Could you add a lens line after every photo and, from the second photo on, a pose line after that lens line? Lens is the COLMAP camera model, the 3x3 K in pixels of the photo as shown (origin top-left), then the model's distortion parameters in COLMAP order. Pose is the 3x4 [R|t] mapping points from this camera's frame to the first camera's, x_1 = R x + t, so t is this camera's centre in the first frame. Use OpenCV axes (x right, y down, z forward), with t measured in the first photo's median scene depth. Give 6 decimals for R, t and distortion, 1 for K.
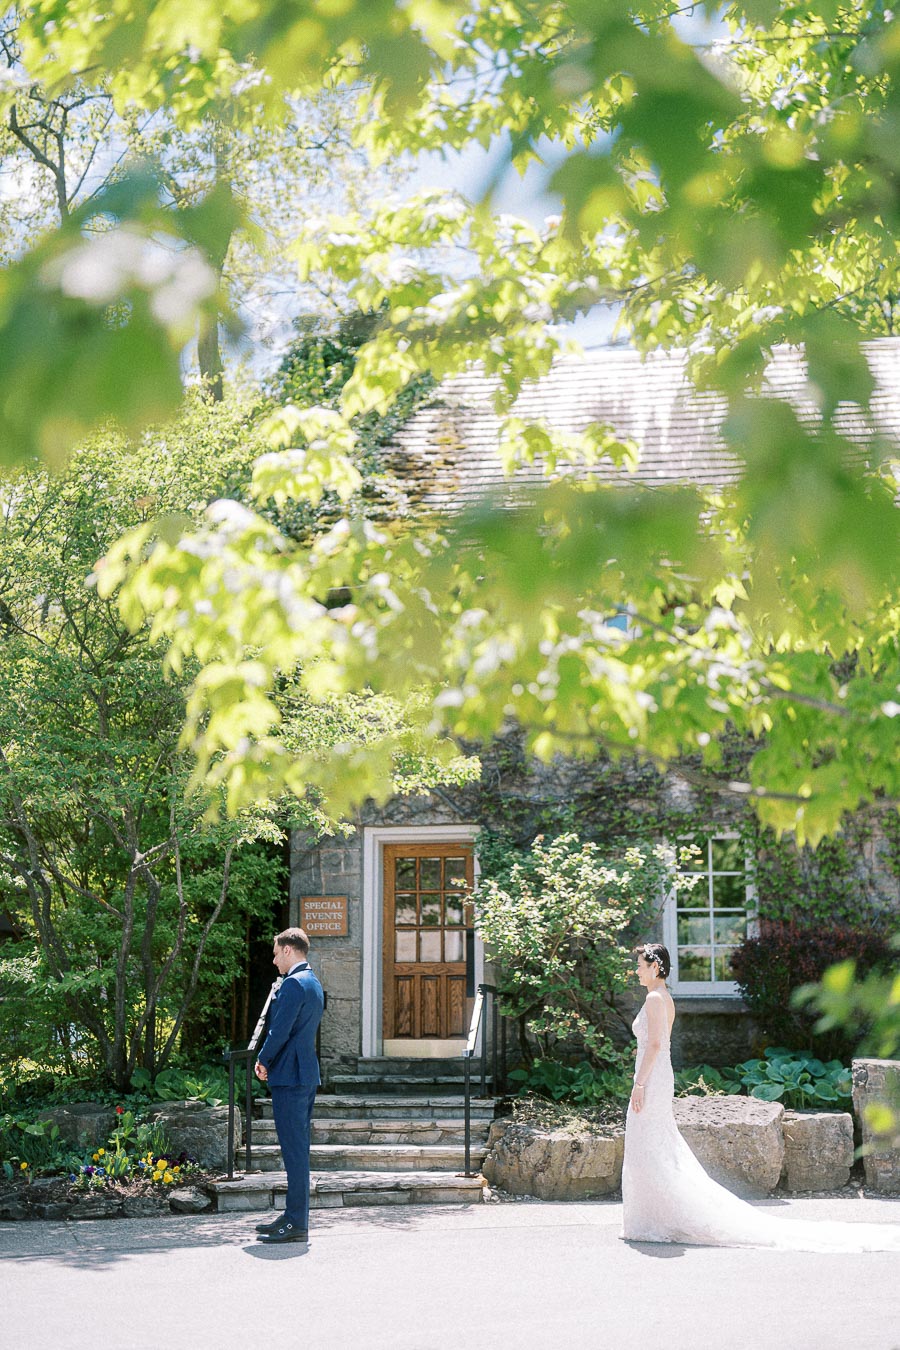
lens RADIAL K [[1906.4, 0, 452.4], [0, 1906.4, 675.7], [0, 0, 1]] dist [-0.003774, 0.000000]
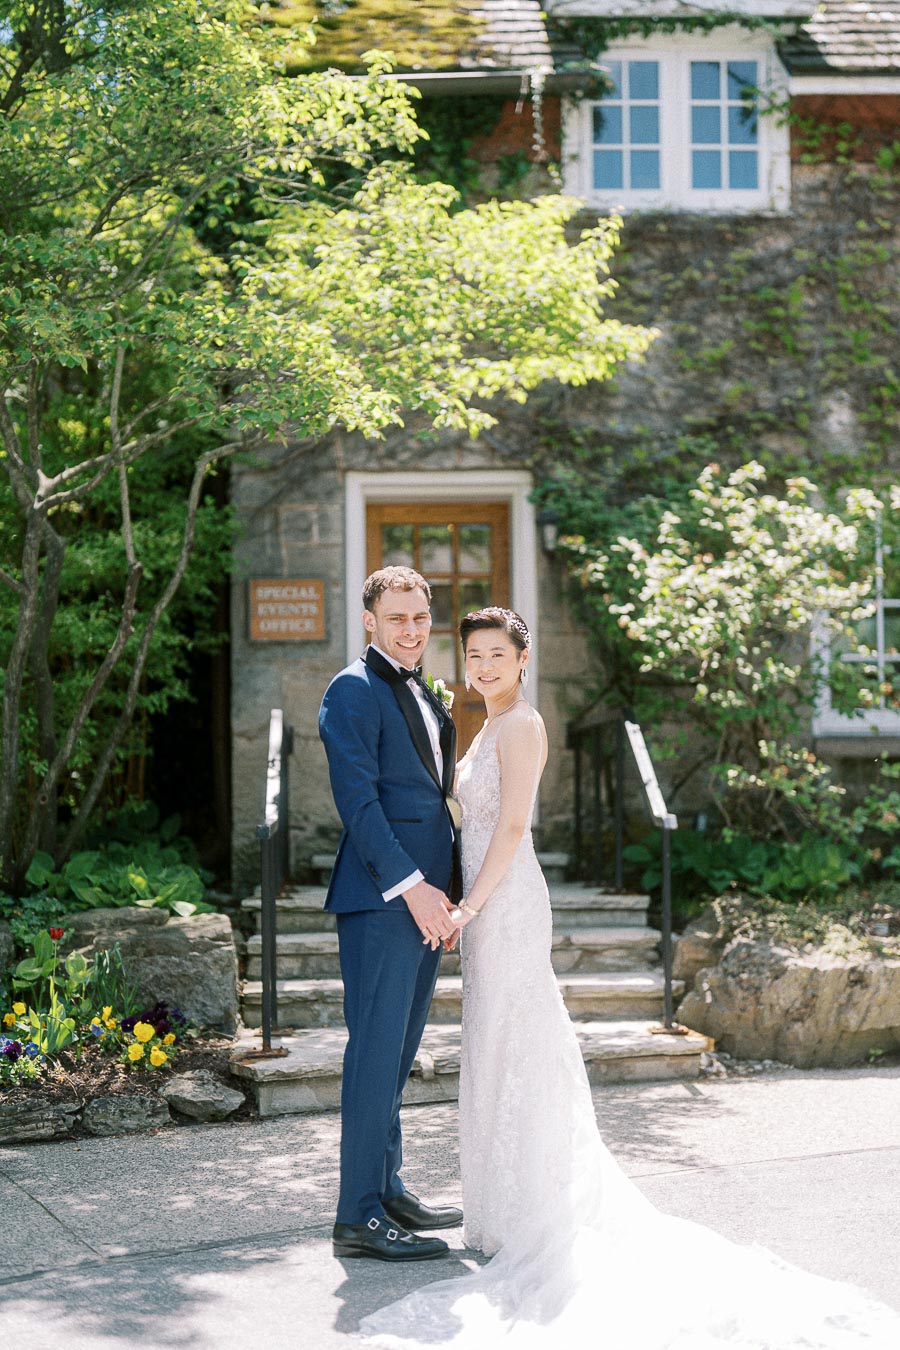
lens RADIAL K [[1906.4, 0, 447.0], [0, 1906.4, 675.6], [0, 0, 1]] dist [-0.003774, 0.000000]
pose [[0.983942, 0.002618, 0.178467, -0.150708], [-0.024688, 0.992277, 0.121559, 0.081472], [-0.176771, -0.124013, 0.976408, 0.431671]]
